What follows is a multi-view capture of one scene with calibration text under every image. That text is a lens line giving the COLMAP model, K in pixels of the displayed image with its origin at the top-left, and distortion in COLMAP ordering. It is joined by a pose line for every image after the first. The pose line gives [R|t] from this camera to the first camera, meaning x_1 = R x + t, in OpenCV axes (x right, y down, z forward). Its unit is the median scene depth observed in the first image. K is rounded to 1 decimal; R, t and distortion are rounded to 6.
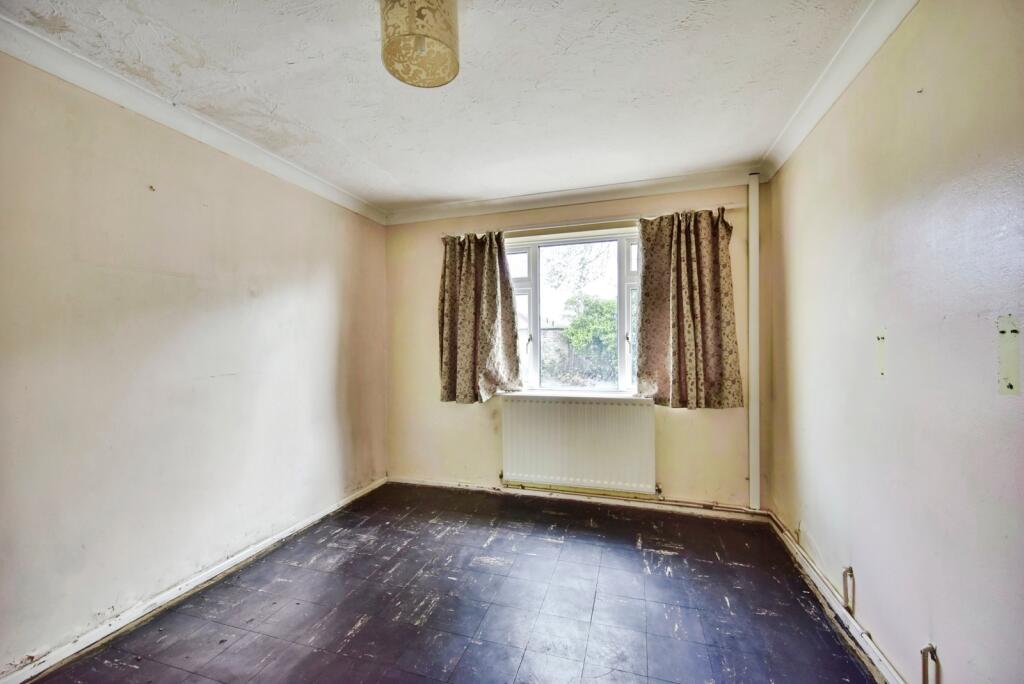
lens RADIAL K [[395.3, 0, 517.2], [0, 395.3, 333.4], [0, 0, 1]] dist [-0.002389, -0.000265]
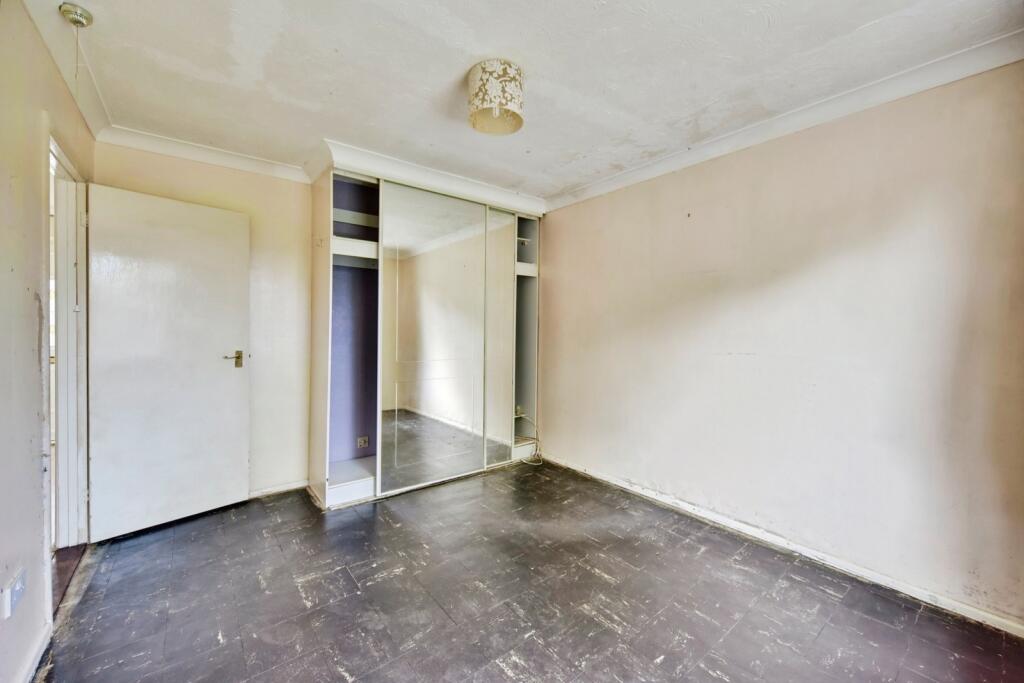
lens RADIAL K [[395.3, 0, 517.2], [0, 395.3, 332.9], [0, 0, 1]] dist [-0.002389, -0.000265]
pose [[-0.552549, 0.022090, -0.833188, 0.513061], [0.023388, 0.999666, 0.010994, 0.015932], [0.833152, -0.013412, -0.552881, 1.091976]]
